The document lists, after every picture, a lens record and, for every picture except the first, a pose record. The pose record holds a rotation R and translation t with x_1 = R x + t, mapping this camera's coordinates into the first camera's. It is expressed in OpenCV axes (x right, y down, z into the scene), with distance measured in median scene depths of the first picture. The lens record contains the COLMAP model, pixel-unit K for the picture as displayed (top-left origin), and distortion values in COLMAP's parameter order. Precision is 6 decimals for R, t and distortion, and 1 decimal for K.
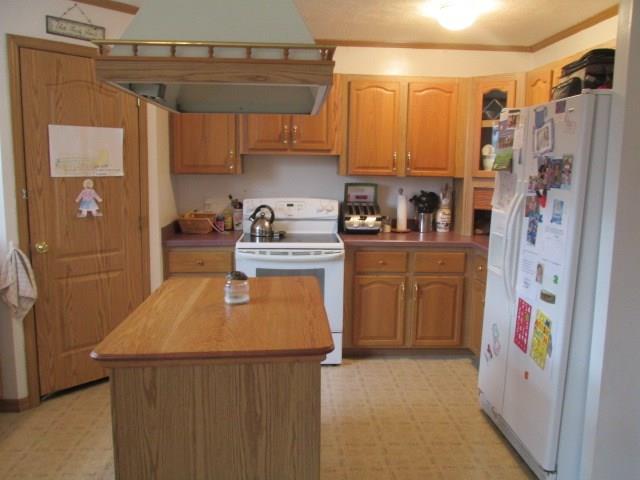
lens RADIAL K [[528.8, 0, 320.2], [0, 528.8, 240.8], [0, 0, 1]] dist [-0.047194, 0.015417]
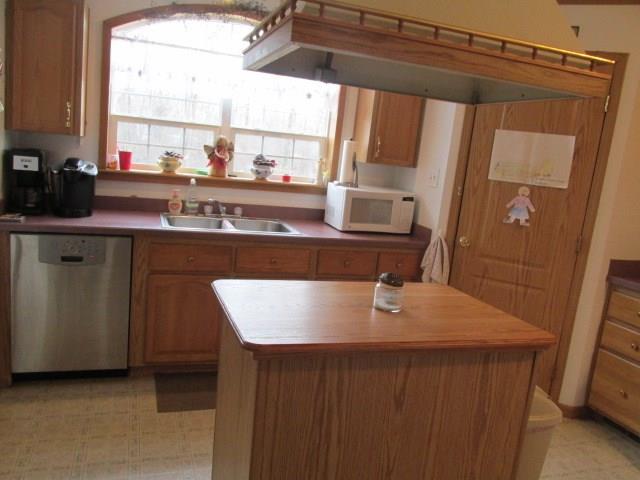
lens RADIAL K [[528.8, 0, 320.0], [0, 528.8, 240.0], [0, 0, 1]] dist [-0.047194, 0.015417]
pose [[0.269968, 0.189151, -0.944108, 0.390336], [-0.241902, 0.962391, 0.123642, -0.050793], [0.931988, 0.195002, 0.305570, 0.369412]]
